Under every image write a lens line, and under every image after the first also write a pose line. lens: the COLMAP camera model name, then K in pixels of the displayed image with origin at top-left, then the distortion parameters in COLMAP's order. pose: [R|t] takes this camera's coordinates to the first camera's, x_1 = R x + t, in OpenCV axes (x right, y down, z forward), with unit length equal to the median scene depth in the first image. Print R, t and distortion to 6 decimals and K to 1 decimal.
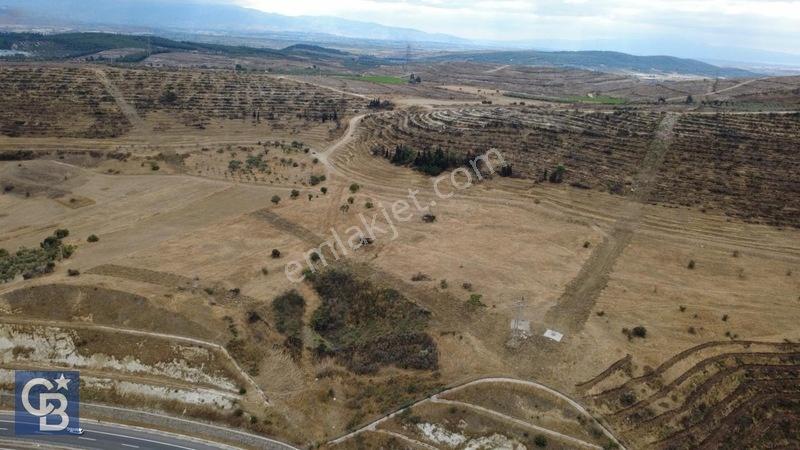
lens RADIAL K [[584.2, 0, 400.0], [0, 584.2, 224.5], [0, 0, 1]] dist [0.001332, -0.003208]
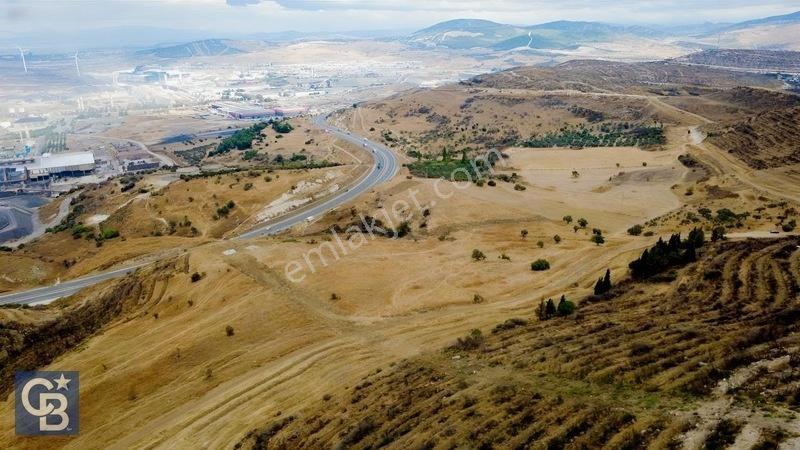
lens RADIAL K [[584.2, 0, 397.6], [0, 584.2, 223.6], [0, 0, 1]] dist [0.001332, -0.003208]
pose [[-0.392855, 0.238882, -0.888032, 0.936176], [-0.295534, 0.881649, 0.367906, -0.370267], [0.870818, 0.406978, -0.275762, 1.167662]]
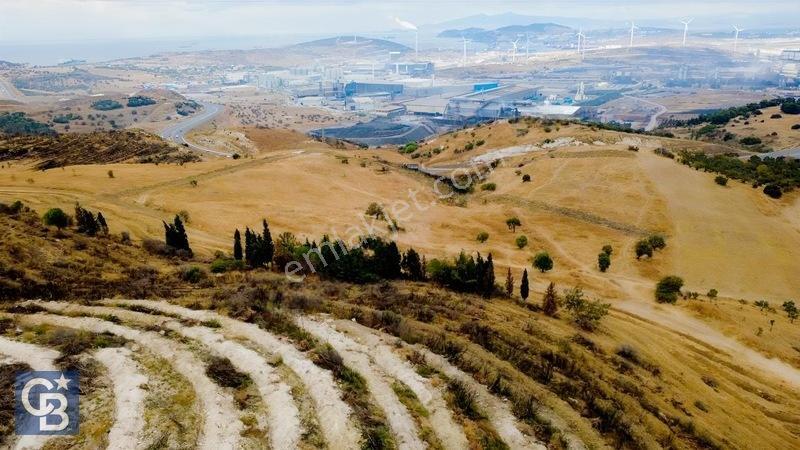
lens RADIAL K [[584.2, 0, 400.2], [0, 584.2, 224.5], [0, 0, 1]] dist [0.001332, -0.003208]
pose [[-0.995167, -0.007732, -0.097891, 0.091746], [-0.064993, 0.799159, 0.597596, -0.417763], [0.073610, 0.601070, -0.795799, 1.602552]]
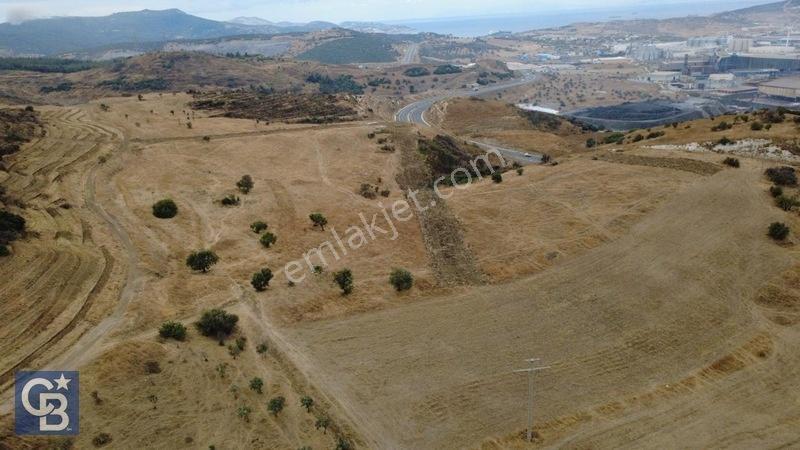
lens RADIAL K [[584.2, 0, 399.9], [0, 584.2, 224.1], [0, 0, 1]] dist [0.001332, -0.003208]
pose [[-0.822711, -0.202068, 0.531333, -0.470692], [0.188603, 0.784718, 0.590464, -0.347666], [-0.536260, 0.585992, -0.607485, 1.386951]]
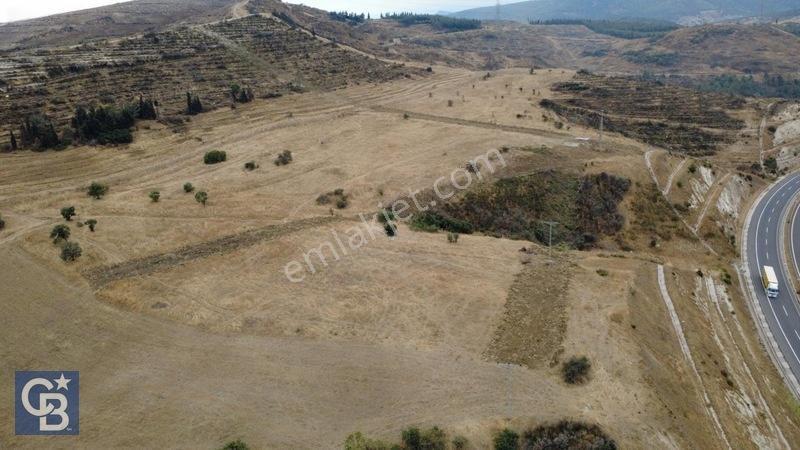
lens RADIAL K [[584.2, 0, 400.0], [0, 584.2, 225.5], [0, 0, 1]] dist [0.001332, -0.003208]
pose [[0.131059, -0.396238, 0.908746, -0.670109], [0.360248, 0.873025, 0.328708, -0.135014], [-0.923604, 0.284294, 0.257162, 0.723553]]
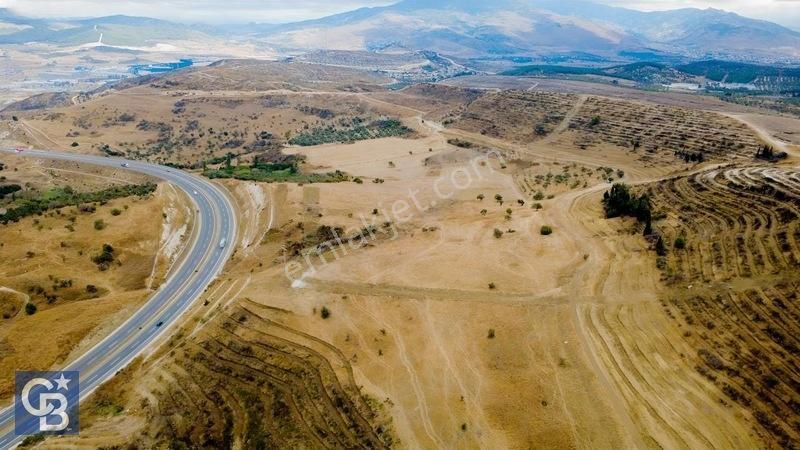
lens RADIAL K [[584.2, 0, 398.3], [0, 584.2, 226.9], [0, 0, 1]] dist [0.001332, -0.003208]
pose [[0.306269, 0.257309, -0.916510, 1.027873], [-0.302653, 0.939141, 0.162525, -0.151053], [0.902552, 0.227608, 0.365506, 0.449502]]
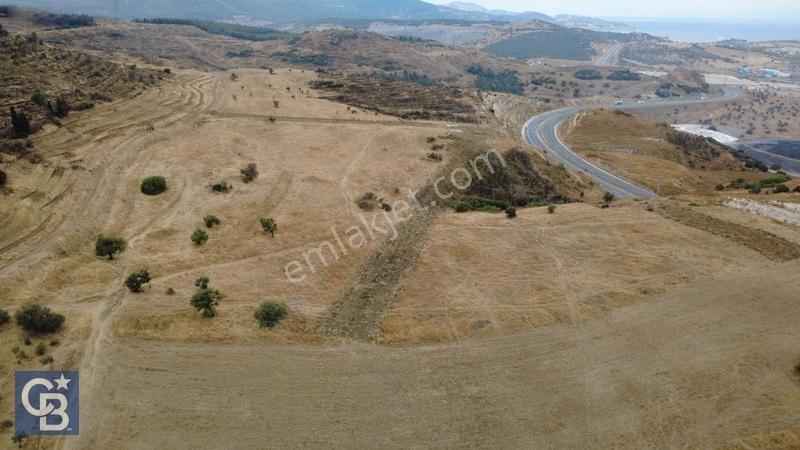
lens RADIAL K [[584.2, 0, 400.3], [0, 584.2, 224.0], [0, 0, 1]] dist [0.001332, -0.003208]
pose [[-0.576443, -0.343636, 0.741369, -0.560538], [0.213634, 0.812342, 0.542642, -0.290858], [-0.788717, 0.471184, -0.394856, 1.195066]]
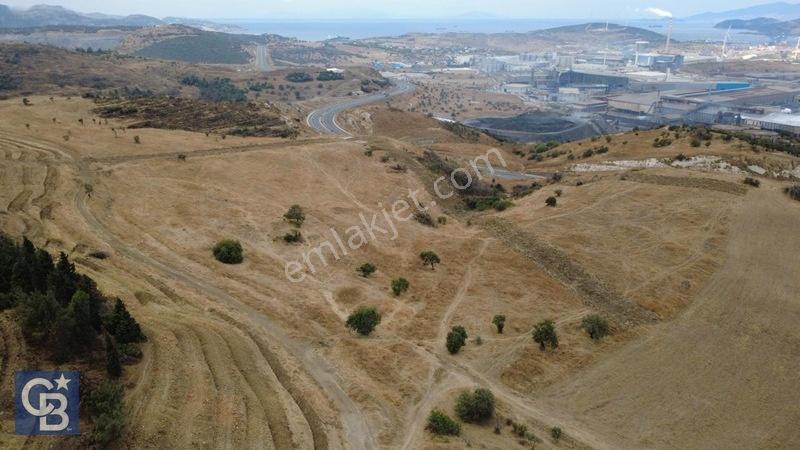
lens RADIAL K [[584.2, 0, 400.1], [0, 584.2, 224.4], [0, 0, 1]] dist [0.001332, -0.003208]
pose [[-0.944400, -0.167359, 0.283017, -0.215949], [0.046684, 0.783793, 0.619265, -0.366480], [-0.325466, 0.598047, -0.732401, 1.442313]]
